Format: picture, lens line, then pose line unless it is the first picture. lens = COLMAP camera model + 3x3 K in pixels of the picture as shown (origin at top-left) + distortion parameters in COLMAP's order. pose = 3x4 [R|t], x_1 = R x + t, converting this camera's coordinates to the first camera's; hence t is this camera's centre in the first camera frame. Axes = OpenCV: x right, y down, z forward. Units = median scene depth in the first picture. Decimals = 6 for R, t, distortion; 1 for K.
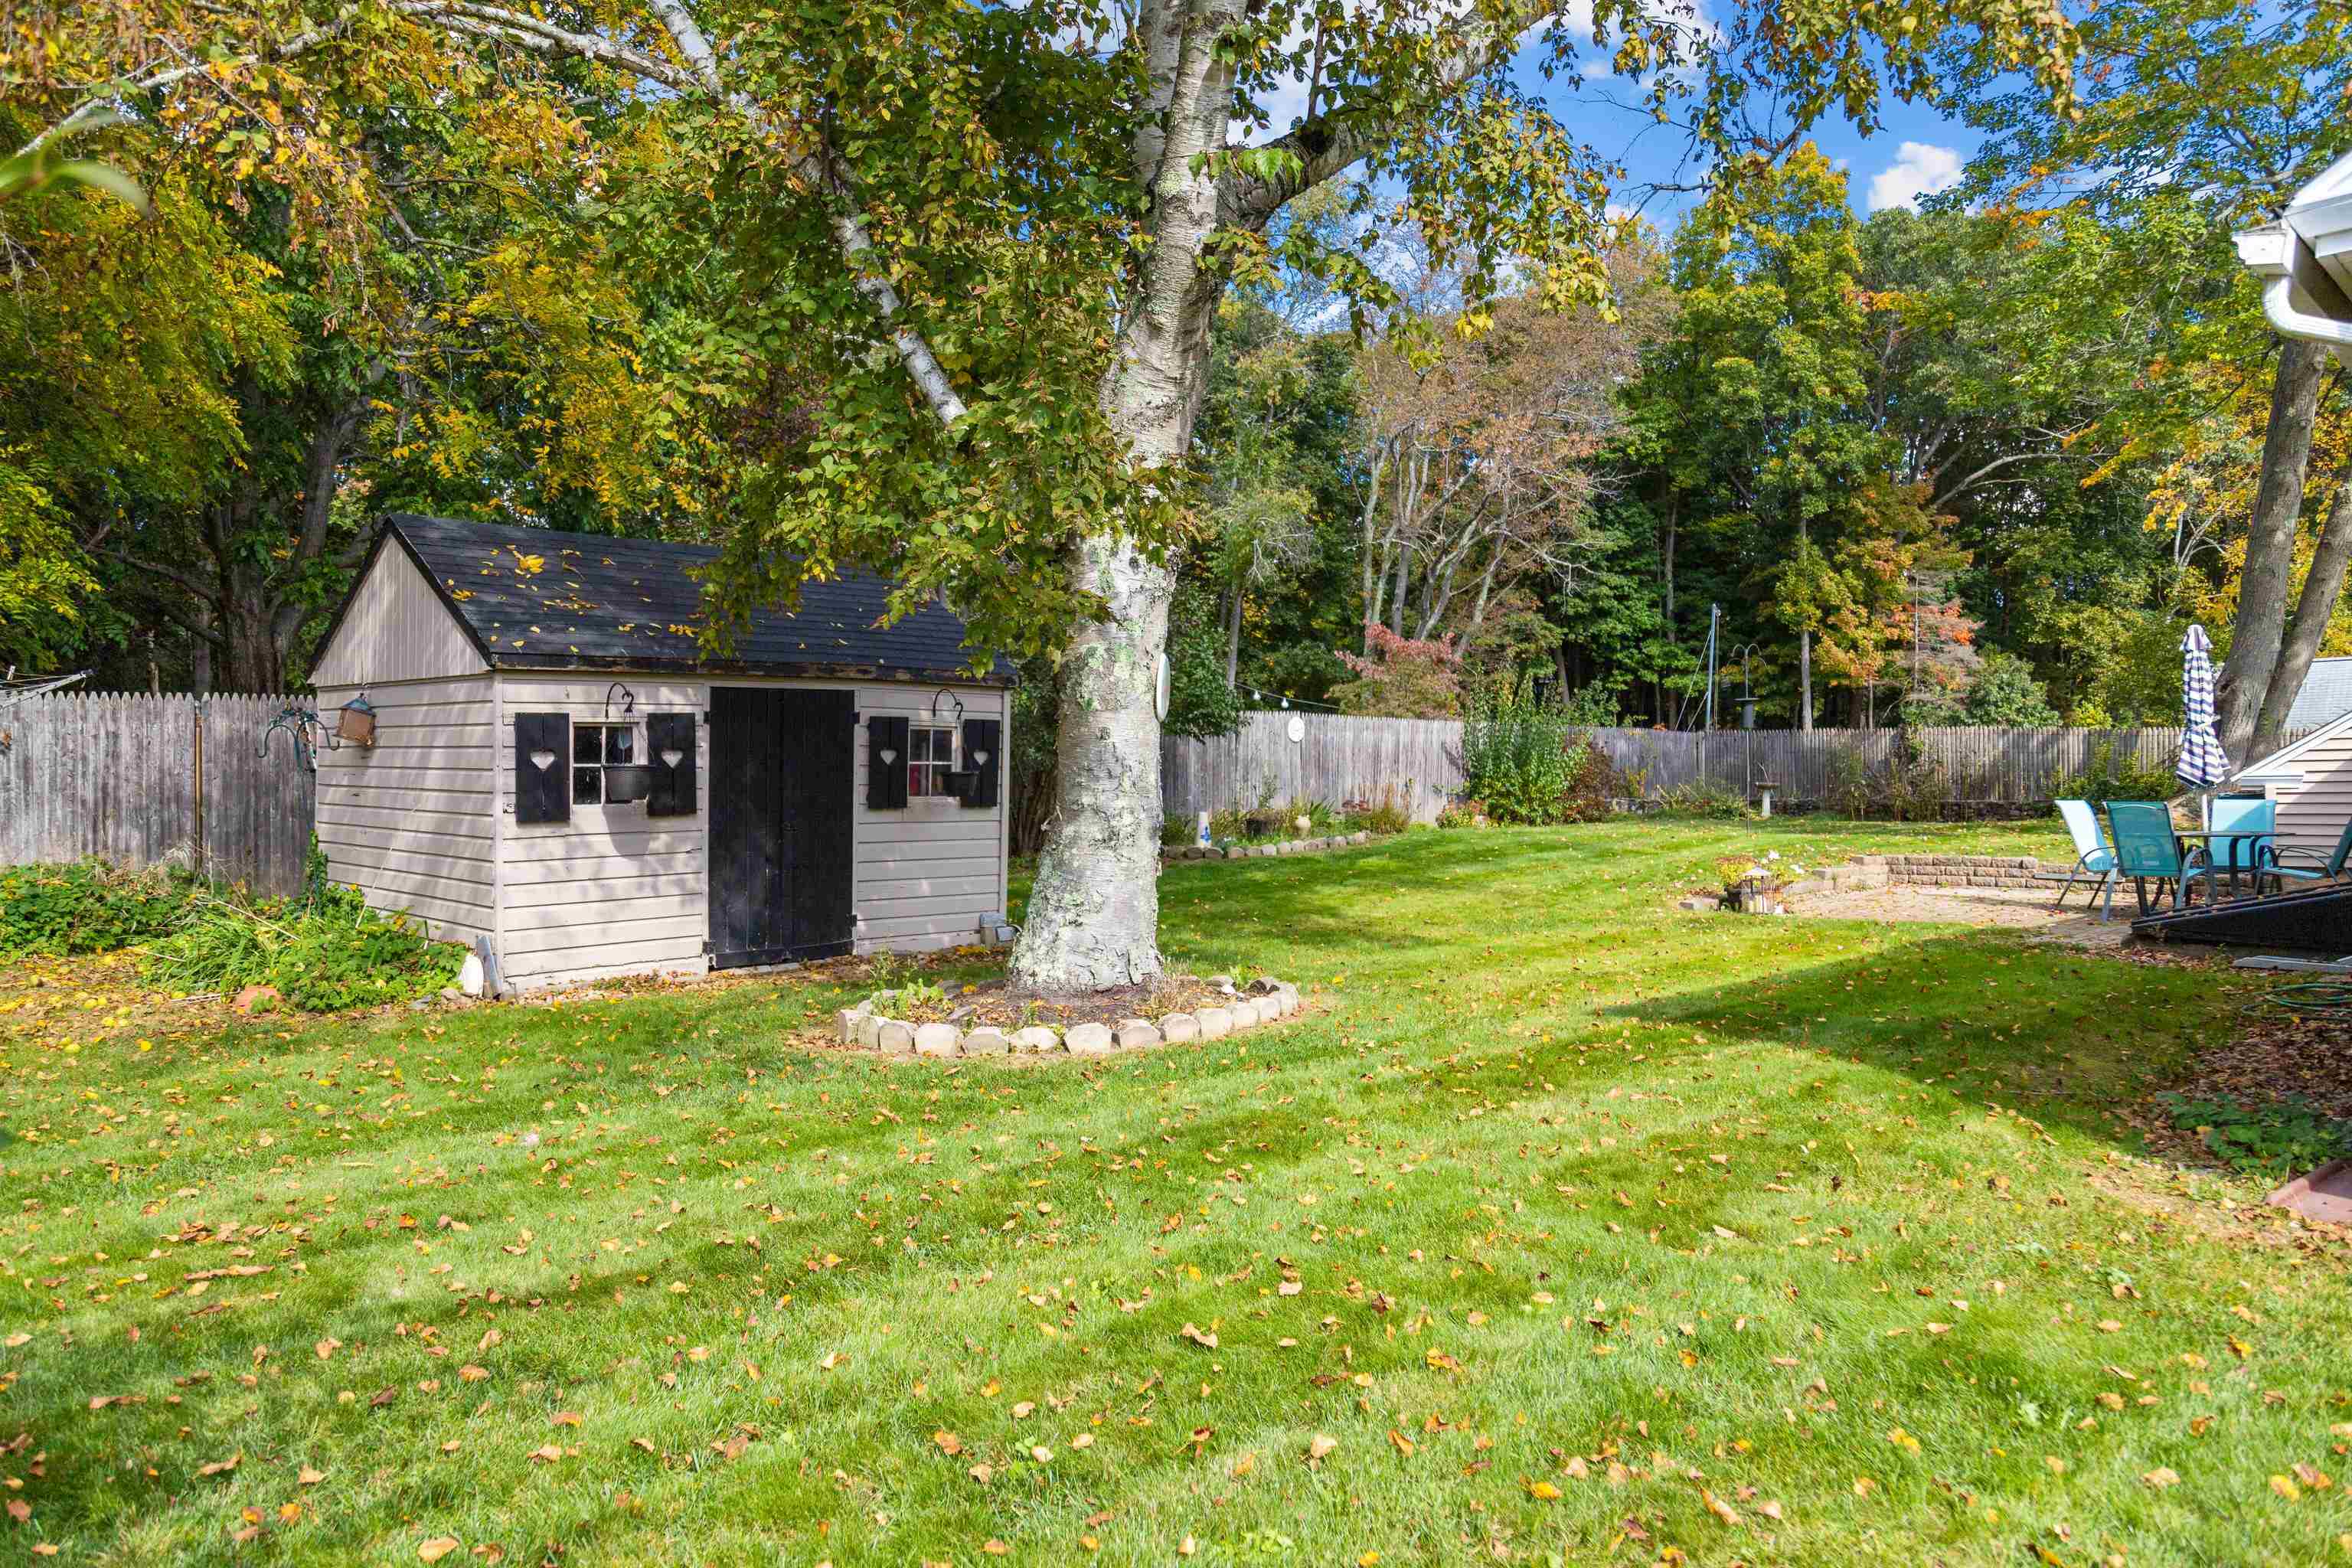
lens RADIAL K [[1619.7, 0, 1176.0], [0, 1619.7, 784.0], [0, 0, 1]] dist [0.029526, 0.001712]
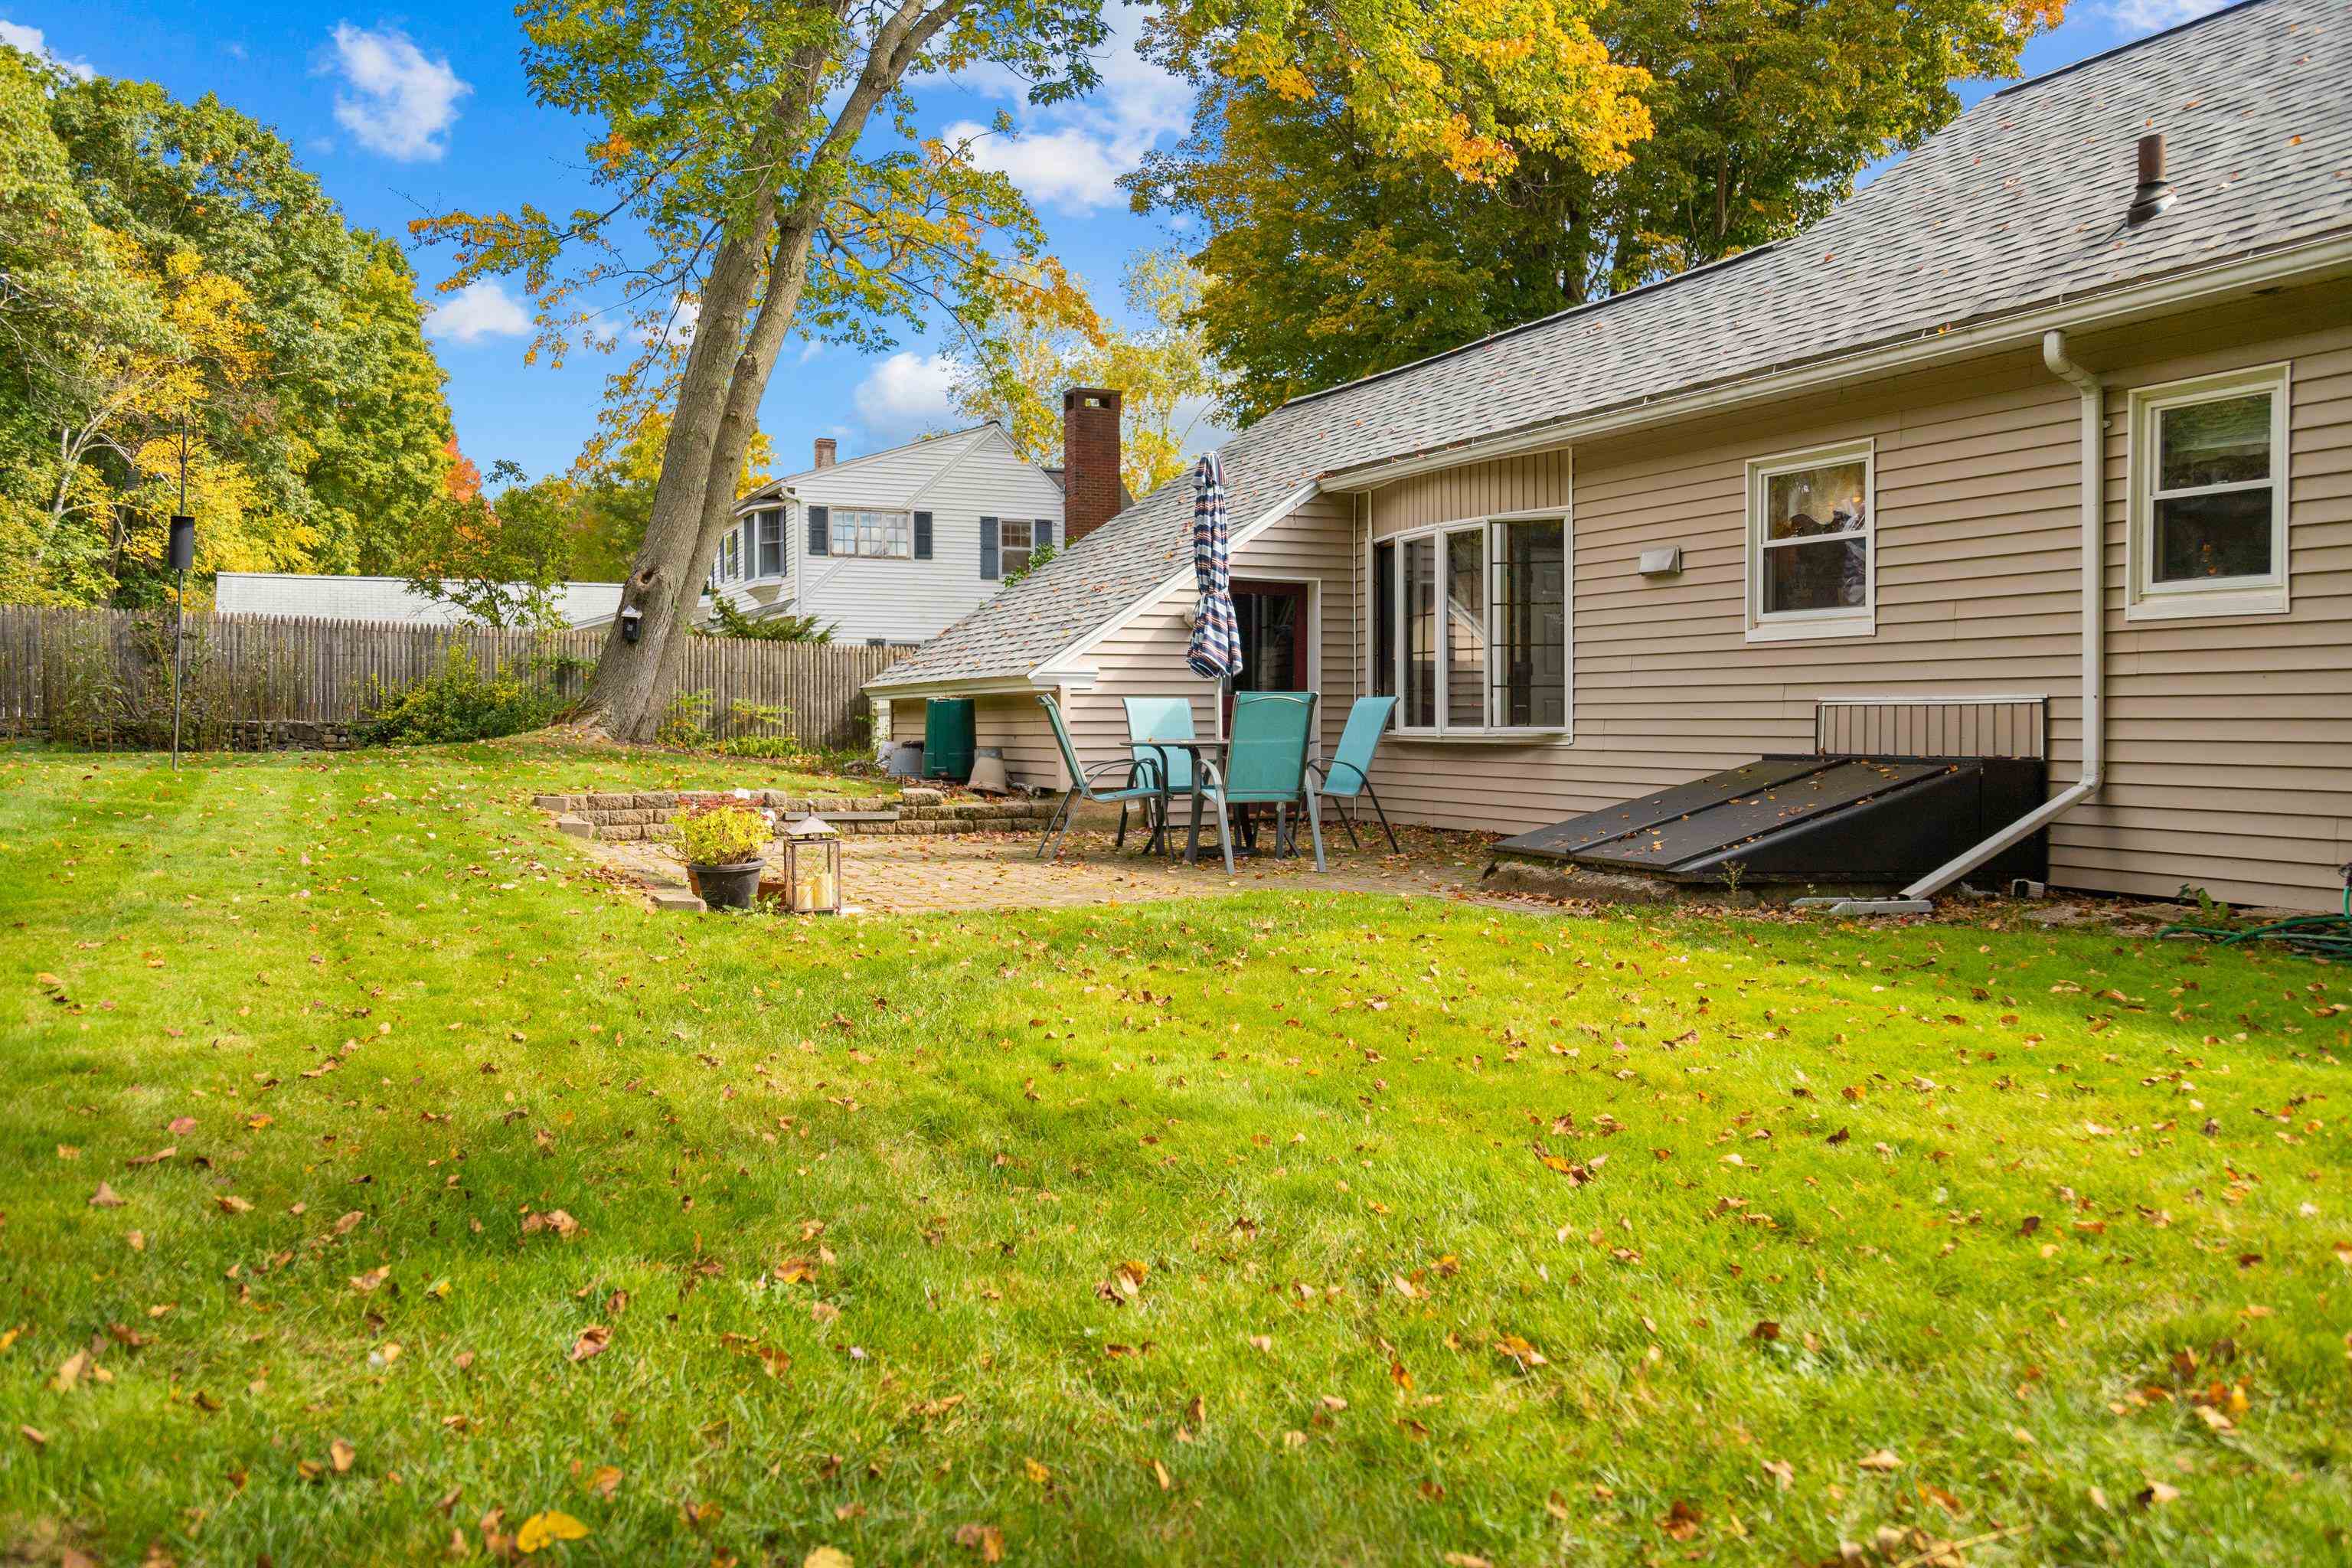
lens RADIAL K [[1733.4, 0, 1172.7], [0, 1733.4, 749.2], [0, 0, 1]] dist [-0.023616, 0.004827]
pose [[0.351844, -0.005415, 0.936043, -0.112295], [-0.004719, 0.999960, 0.007559, 0.034221], [-0.936047, -0.007077, 0.351804, 0.911588]]
